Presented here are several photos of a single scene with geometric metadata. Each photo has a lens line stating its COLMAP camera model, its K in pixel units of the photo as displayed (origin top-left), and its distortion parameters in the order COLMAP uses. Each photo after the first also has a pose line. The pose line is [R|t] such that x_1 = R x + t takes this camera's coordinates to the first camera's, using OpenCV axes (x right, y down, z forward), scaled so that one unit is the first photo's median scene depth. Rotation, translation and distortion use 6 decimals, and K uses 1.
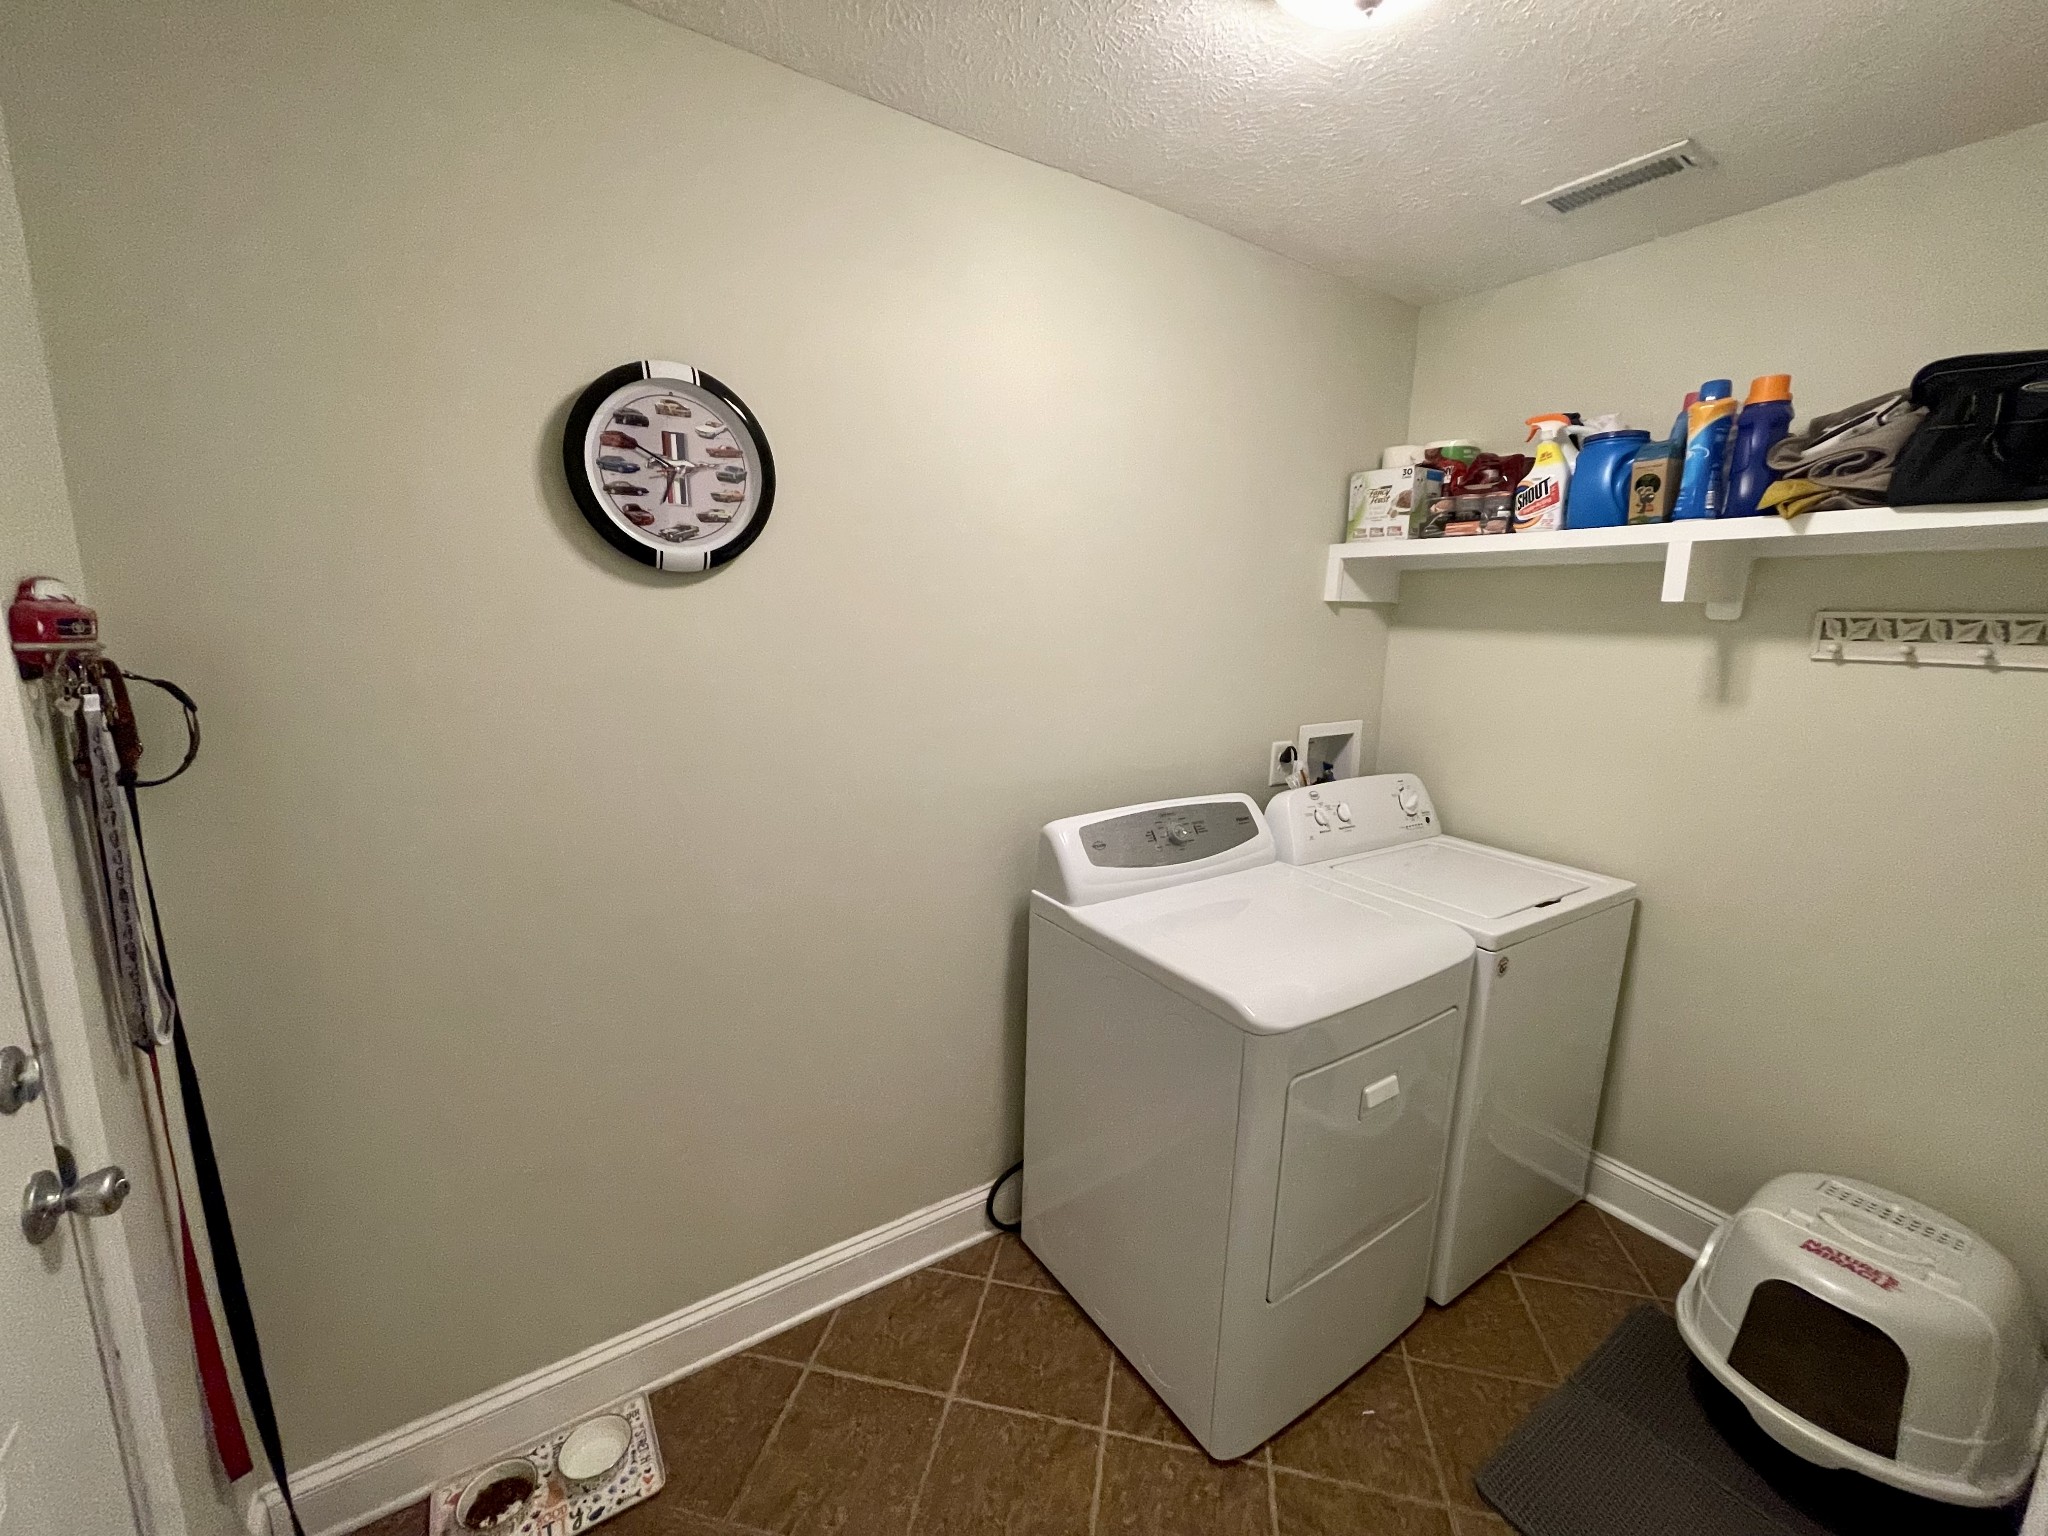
lens RADIAL K [[825.9, 0, 1022.2], [0, 825.9, 766.8], [0, 0, 1]] dist [-0.001030, 0.000308]
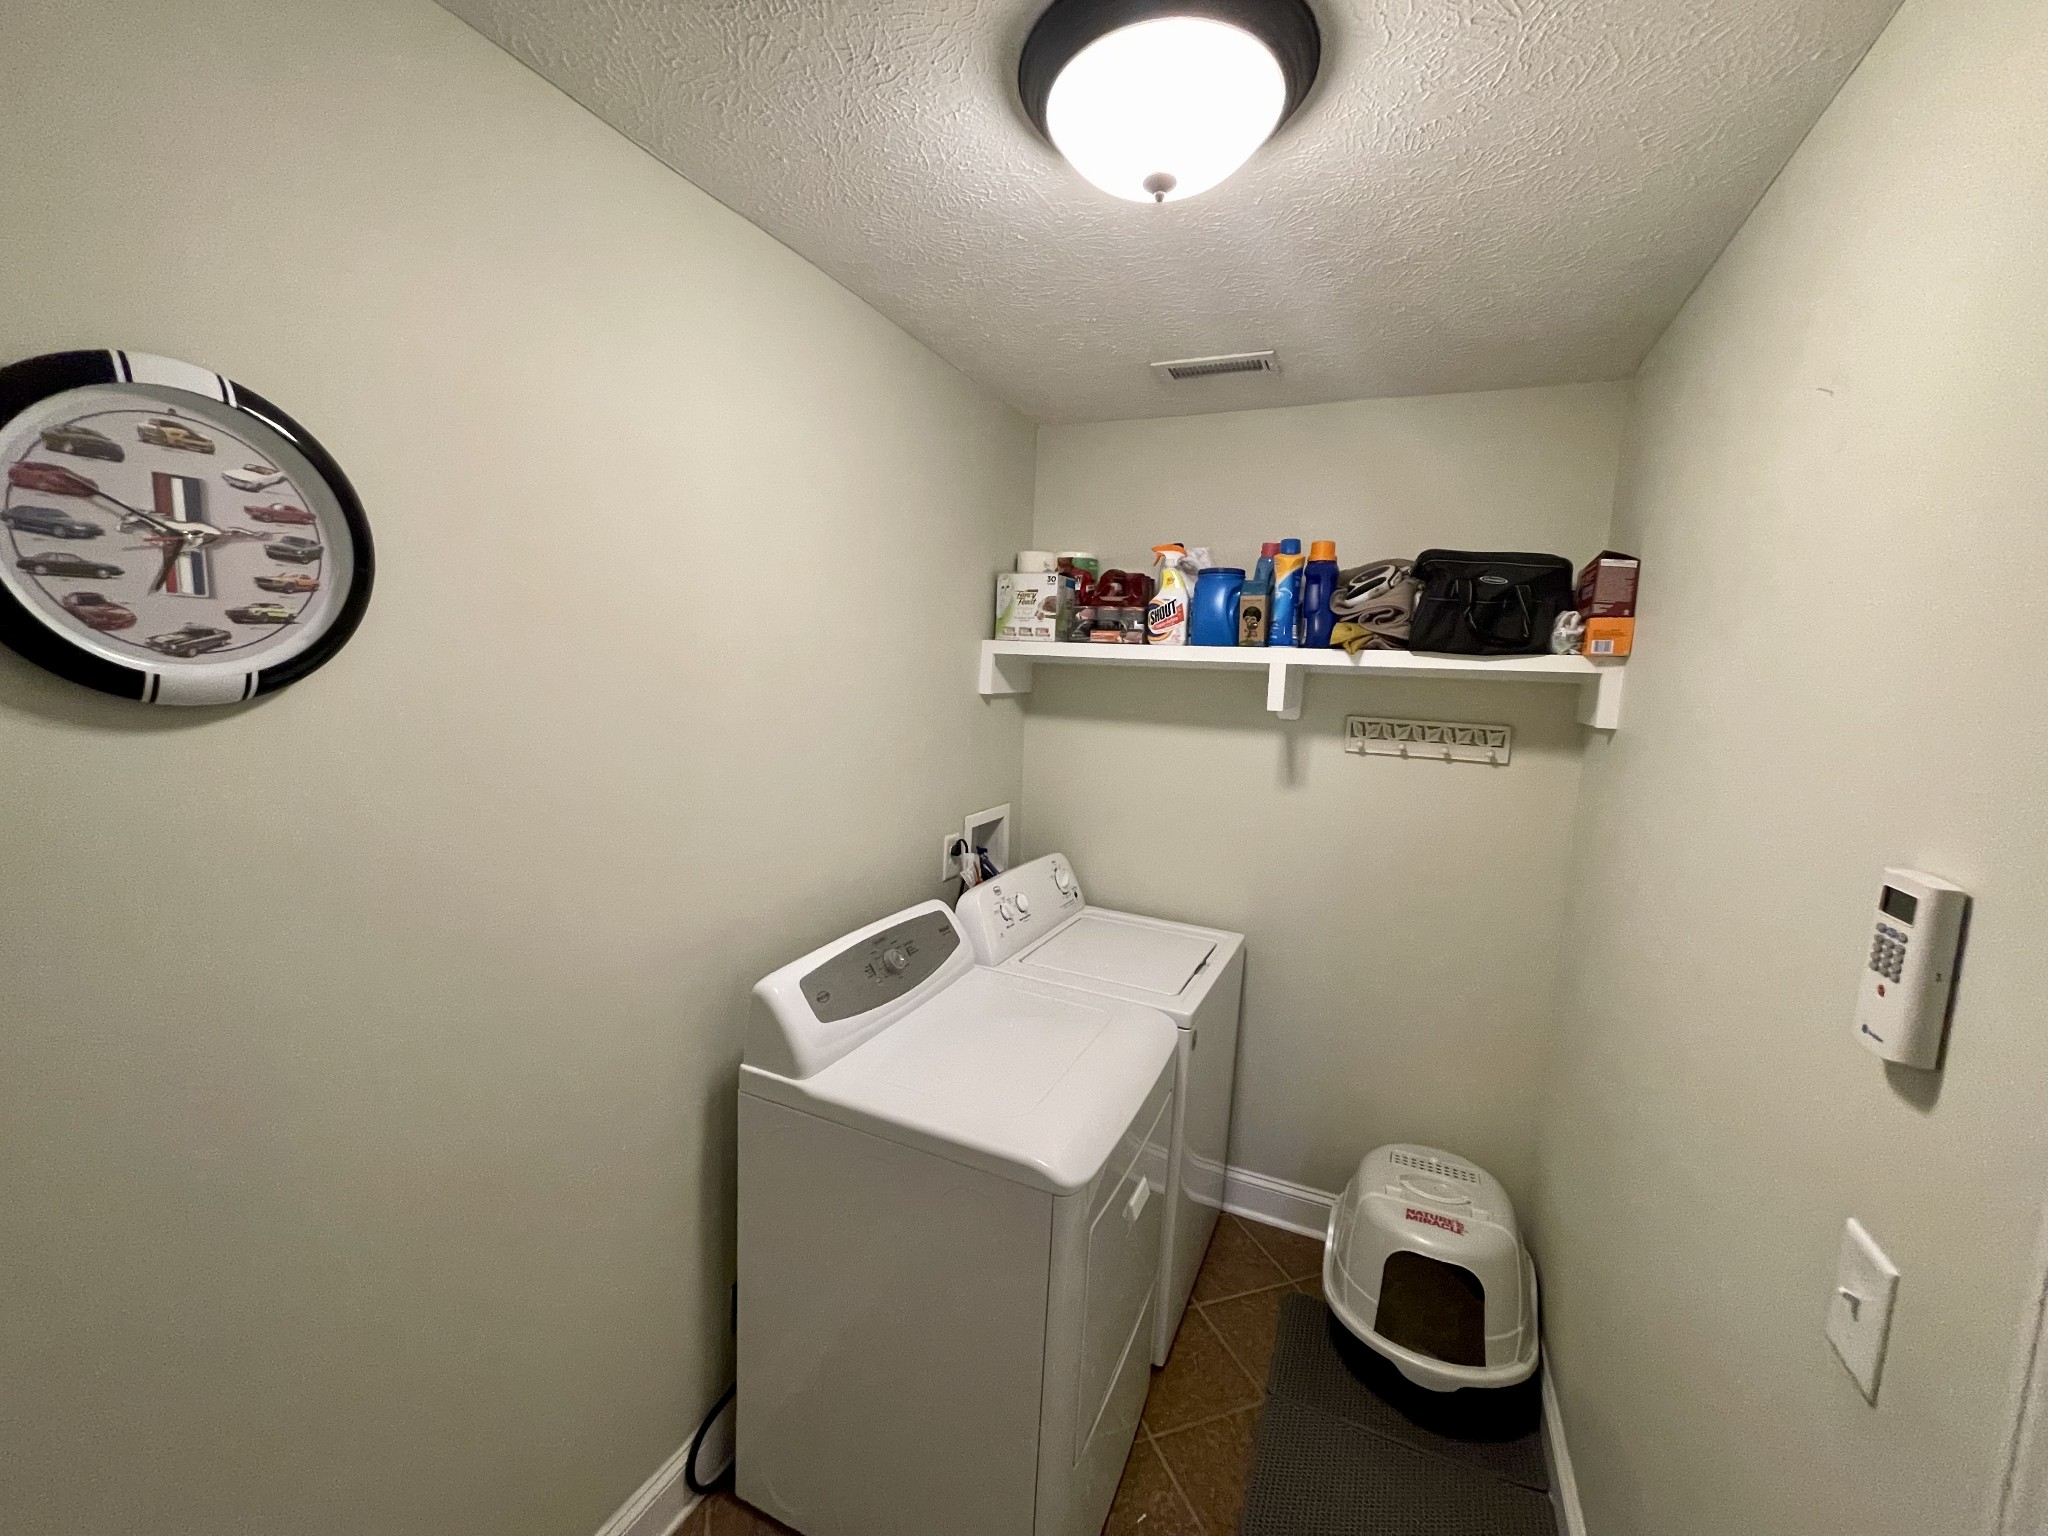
lens RADIAL K [[825.9, 0, 1021.6], [0, 825.9, 770.6], [0, 0, 1]] dist [-0.001030, 0.000308]
pose [[0.850463, -0.048002, 0.523839, -0.178586], [0.071809, 0.997100, -0.025215, -0.106750], [-0.521110, 0.059061, 0.851444, 0.152933]]
